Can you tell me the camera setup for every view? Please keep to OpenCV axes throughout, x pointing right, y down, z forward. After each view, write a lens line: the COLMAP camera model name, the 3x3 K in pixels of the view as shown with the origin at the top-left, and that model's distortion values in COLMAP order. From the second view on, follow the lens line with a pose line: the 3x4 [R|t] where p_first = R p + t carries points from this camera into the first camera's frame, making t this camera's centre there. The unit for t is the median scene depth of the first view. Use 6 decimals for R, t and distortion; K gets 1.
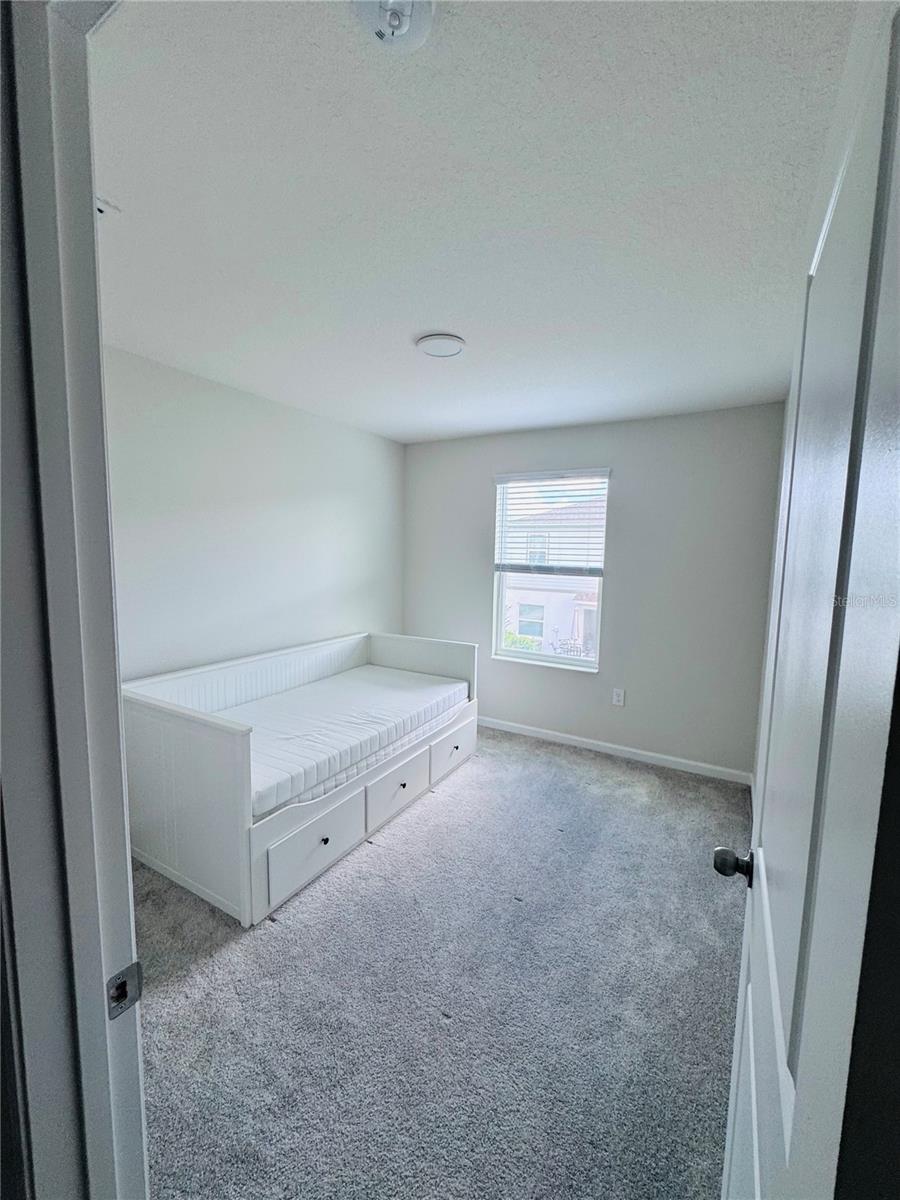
lens RADIAL K [[481.9, 0, 450.0], [0, 481.9, 600.0], [0, 0, 1]] dist [0.002449, 0.000279]
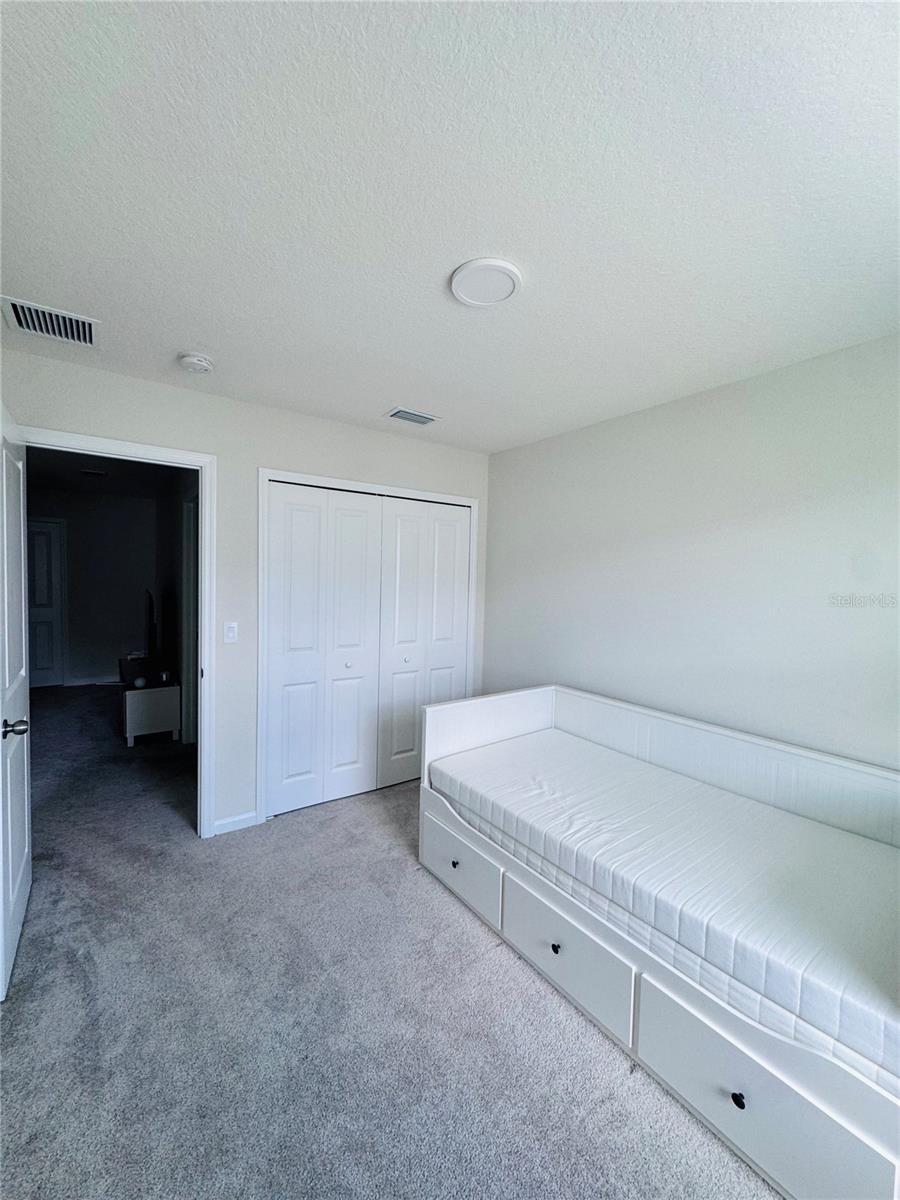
lens RADIAL K [[481.9, 0, 450.0], [0, 481.9, 600.0], [0, 0, 1]] dist [0.002449, 0.000279]
pose [[-0.407310, 0.004158, -0.913281, 0.562555], [-0.131941, 0.989231, 0.063347, -0.089768], [0.903709, 0.146301, -0.402375, 1.130685]]
